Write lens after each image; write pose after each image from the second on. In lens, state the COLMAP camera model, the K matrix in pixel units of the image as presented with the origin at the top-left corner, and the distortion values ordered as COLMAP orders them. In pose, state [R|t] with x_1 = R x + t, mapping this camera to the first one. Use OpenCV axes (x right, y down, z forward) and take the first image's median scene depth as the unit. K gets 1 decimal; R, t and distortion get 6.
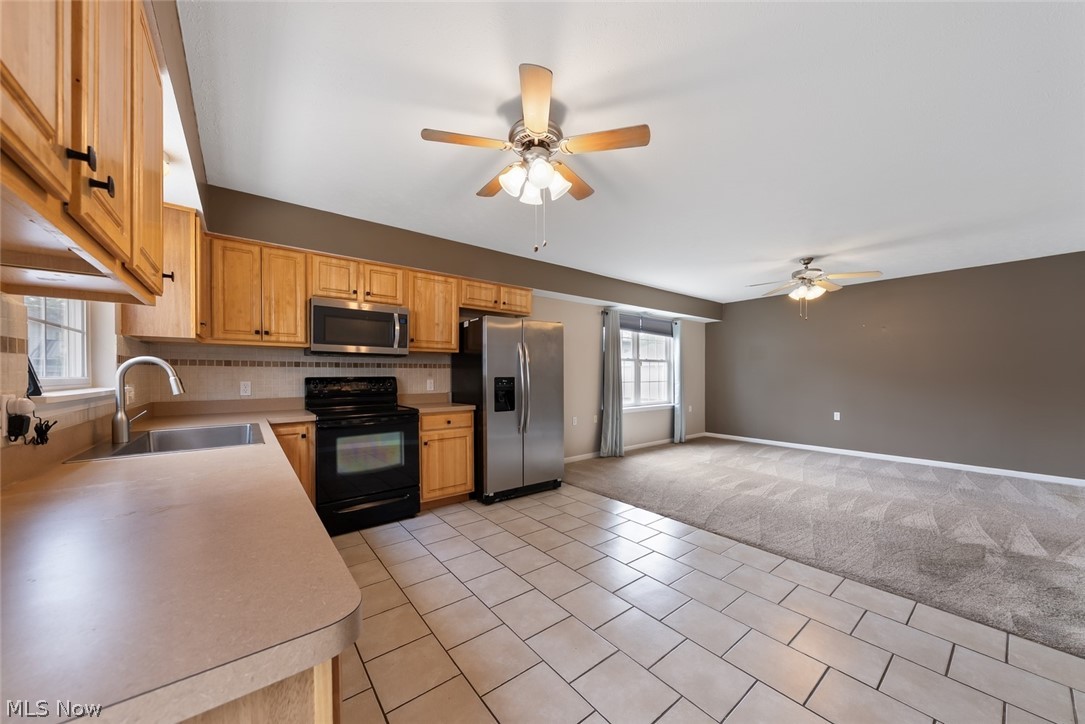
lens RADIAL K [[379.6, 0, 539.4], [0, 379.6, 378.2], [0, 0, 1]] dist [-0.000784, -0.000079]
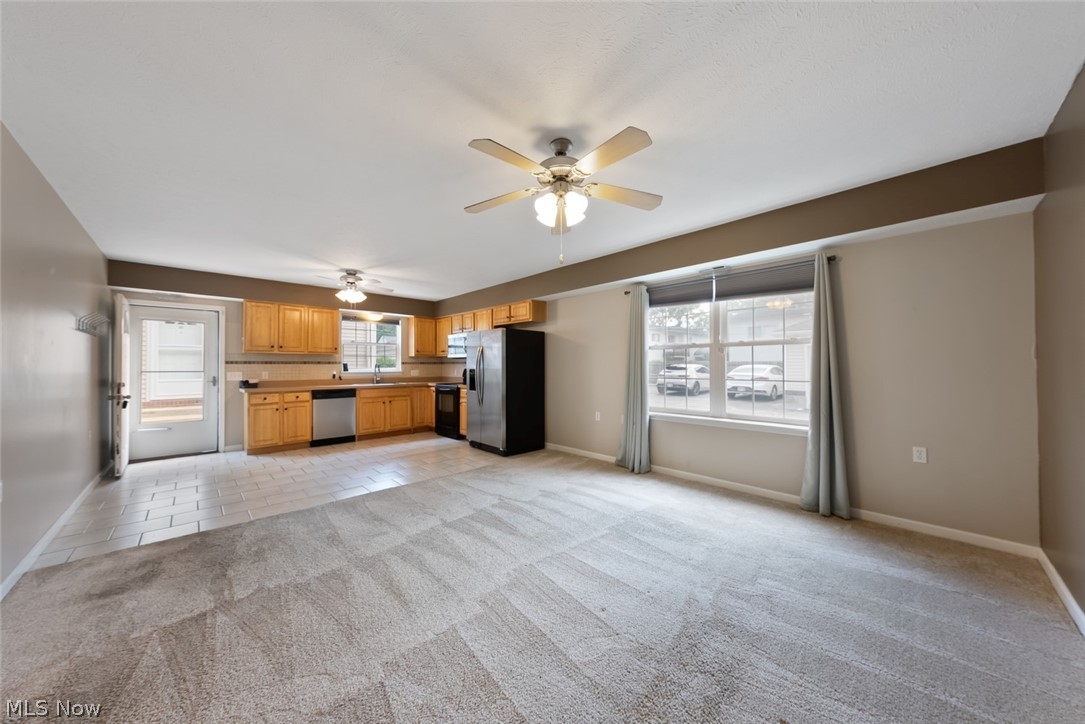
lens RADIAL K [[365.5, 0, 542.5], [0, 365.5, 362.0], [0, 0, 1]] dist [-0.002022, -0.000083]
pose [[0.100334, -0.011481, -0.994888, 1.460326], [-0.007635, 0.999895, -0.012308, -0.016414], [0.994925, 0.008831, 0.100235, 1.133056]]
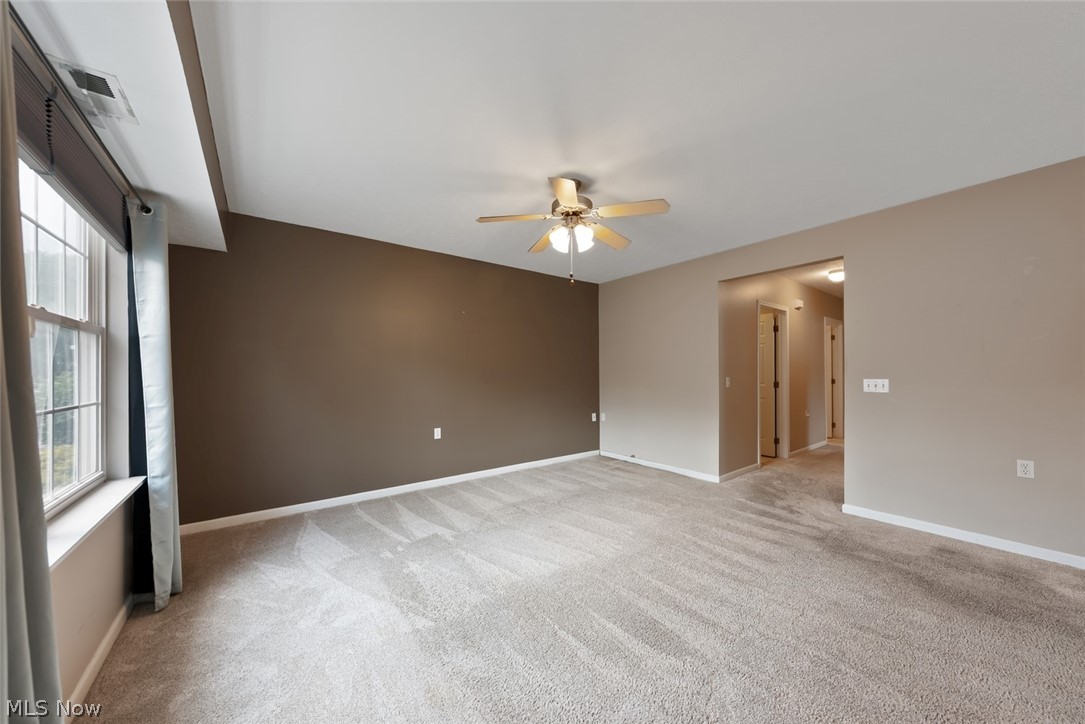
lens RADIAL K [[375.8, 0, 546.2], [0, 375.8, 372.3], [0, 0, 1]] dist [-0.000278, -0.000030]
pose [[0.010827, 0.001798, 0.999940, 0.127565], [0.015461, 0.999879, -0.001965, -0.016213], [-0.999822, 0.015482, 0.010798, 1.269978]]
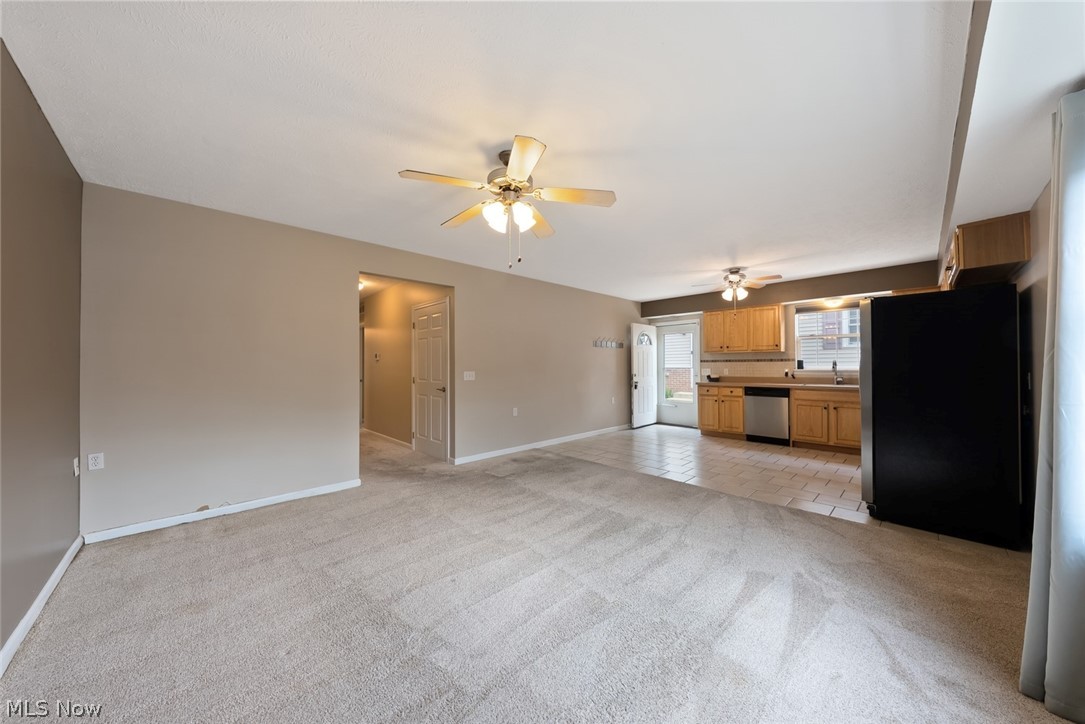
lens RADIAL K [[369.5, 0, 547.9], [0, 369.5, 362.0], [0, 0, 1]] dist [-0.001912, -0.000044]
pose [[-0.994370, 0.005223, -0.105832, 0.860985], [0.005174, 0.999986, 0.000733, -0.024690], [0.105834, 0.000181, -0.994384, 1.877703]]
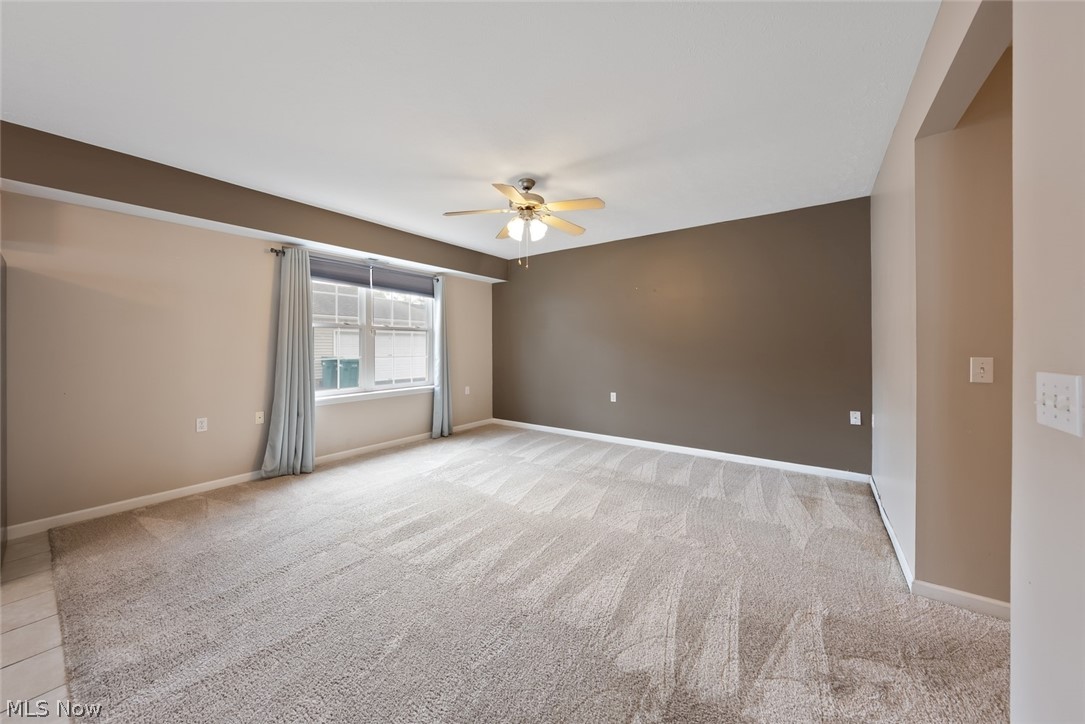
lens RADIAL K [[377.9, 0, 545.6], [0, 377.9, 346.2], [0, 0, 1]] dist [-0.001394, -0.000076]
pose [[0.959633, -0.001078, 0.281253, 0.661186], [0.004143, 0.999938, -0.010303, -0.005450], [-0.281225, 0.011053, 0.959578, 0.398483]]
